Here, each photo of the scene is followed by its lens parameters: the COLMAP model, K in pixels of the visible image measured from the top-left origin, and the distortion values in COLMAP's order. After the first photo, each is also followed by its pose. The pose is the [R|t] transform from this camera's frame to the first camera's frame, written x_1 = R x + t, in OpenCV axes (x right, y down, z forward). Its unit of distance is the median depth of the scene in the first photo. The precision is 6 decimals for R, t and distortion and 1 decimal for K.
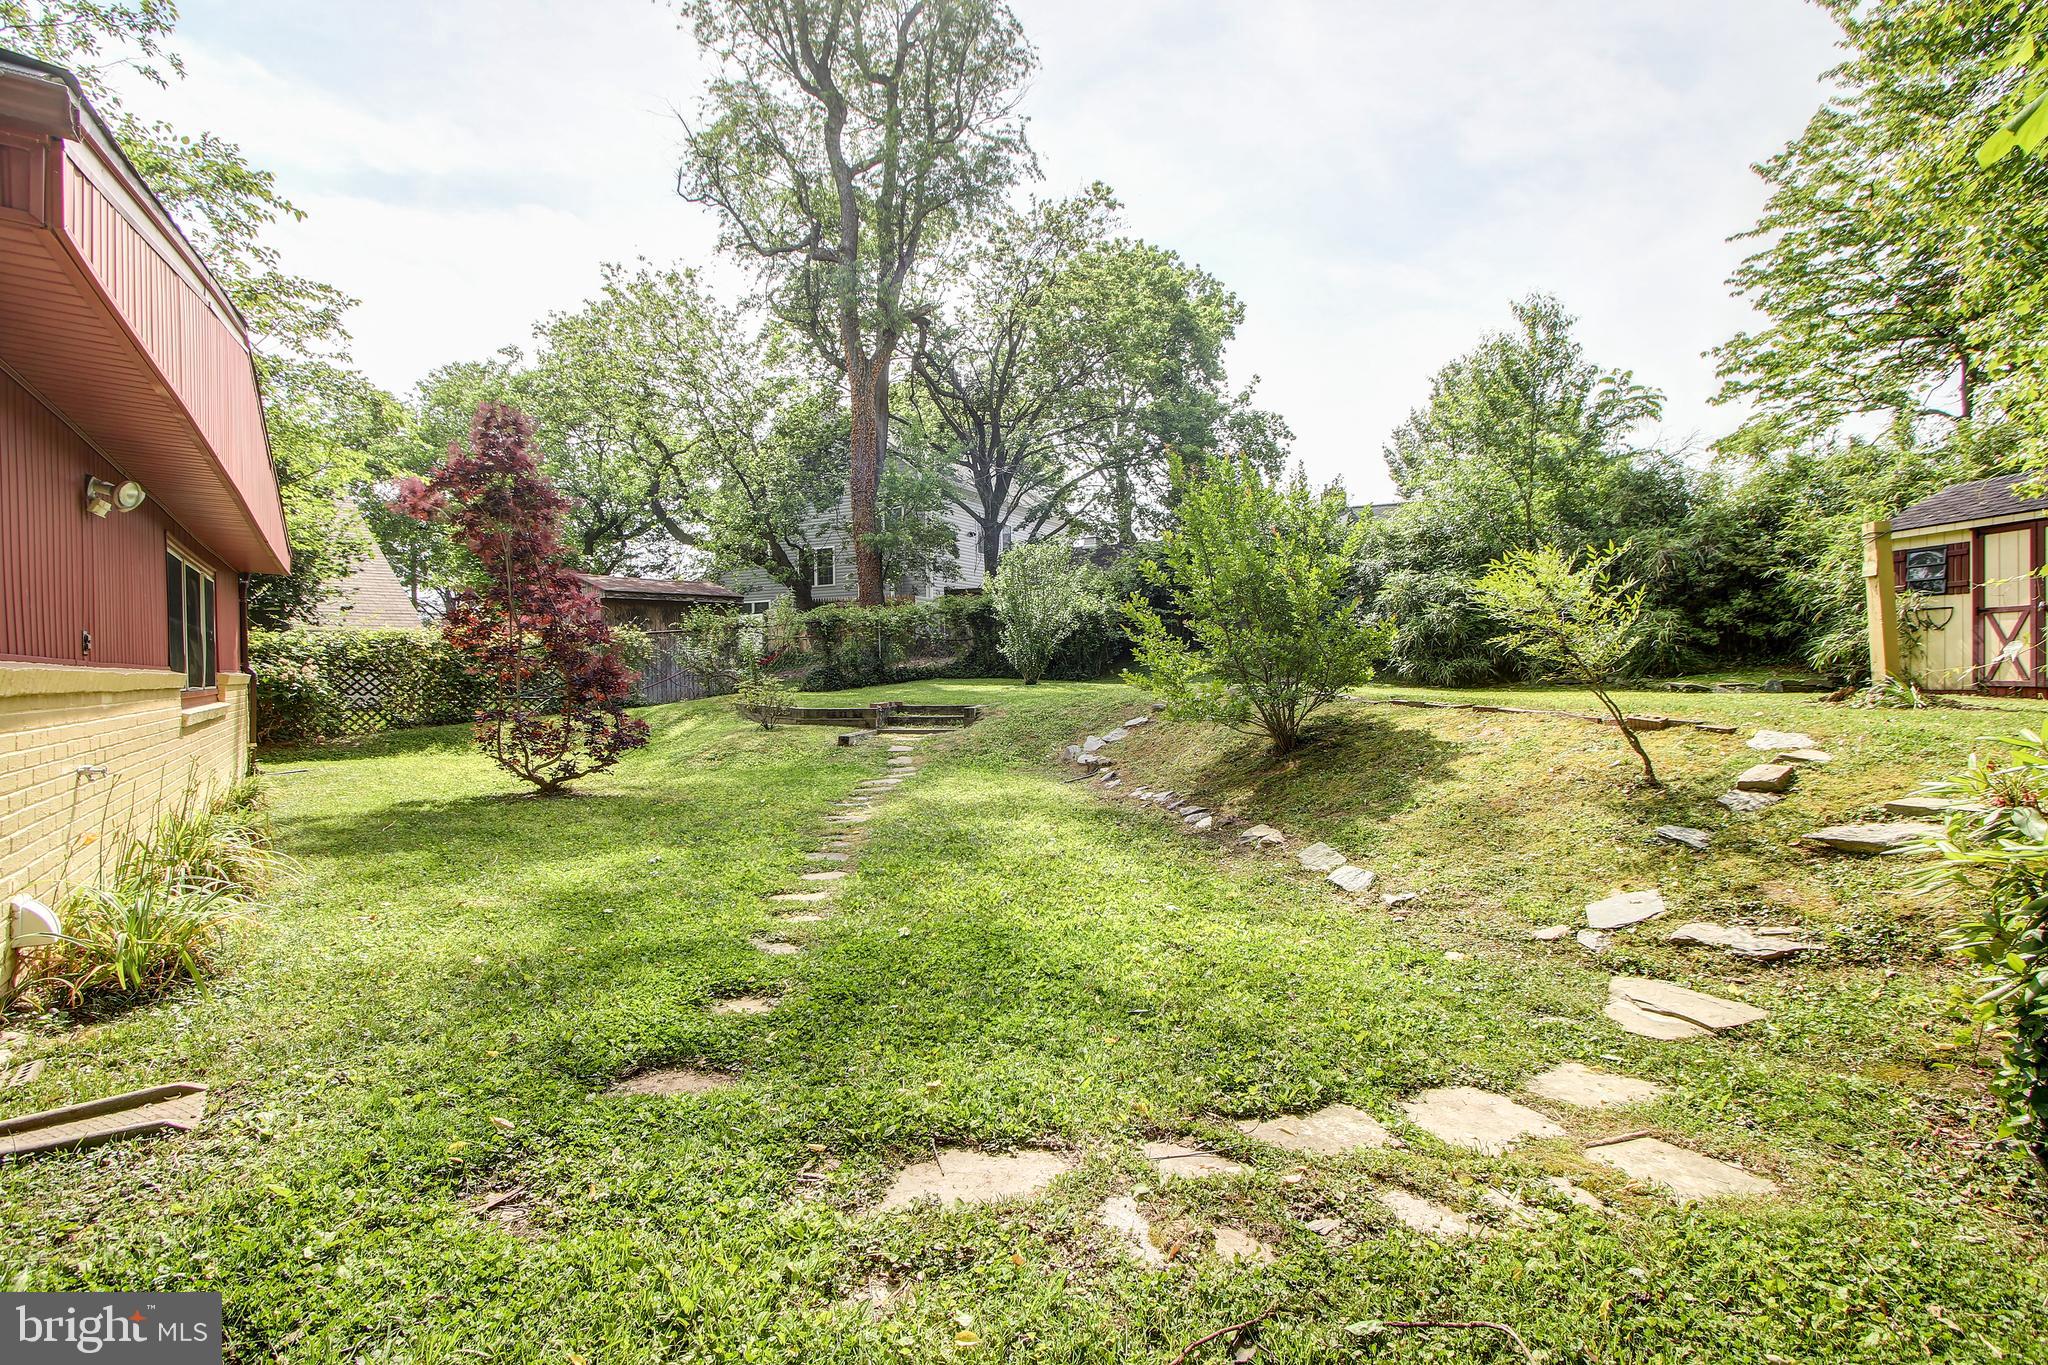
lens RADIAL K [[956.0, 0, 1024.0], [0, 956.0, 682.5], [0, 0, 1]] dist [-0.013003, -0.000013]
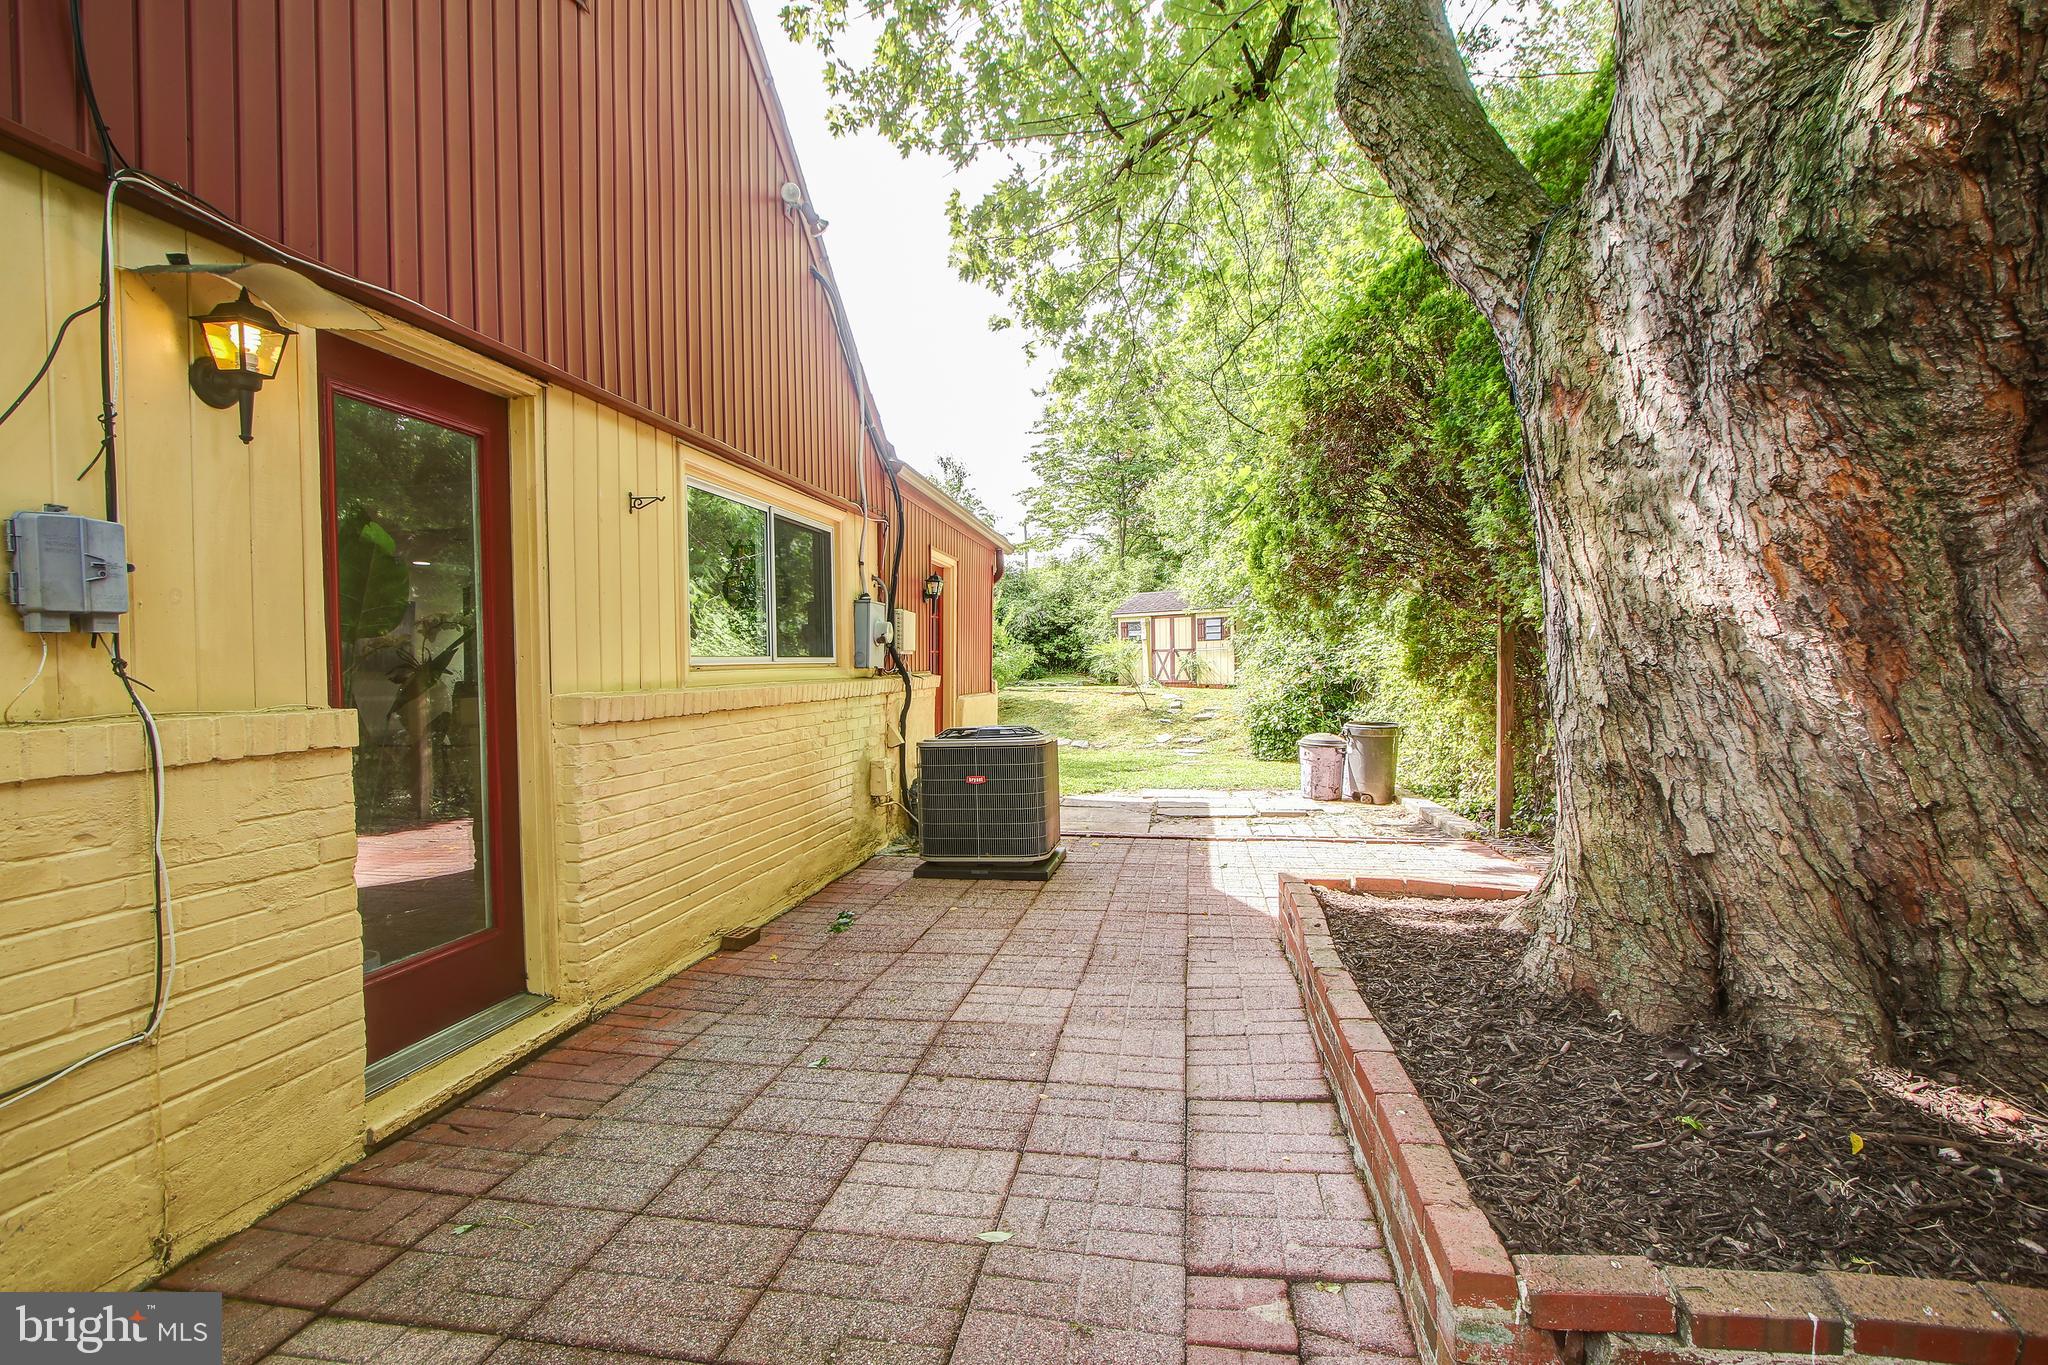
lens RADIAL K [[956.0, 0, 1024.0], [0, 956.0, 682.5], [0, 0, 1]] dist [-0.013003, -0.000013]
pose [[0.721917, -0.002761, 0.691974, -0.651593], [0.008920, 0.999946, -0.005316, 0.009697], [-0.691922, 0.010010, 0.721903, -0.369728]]
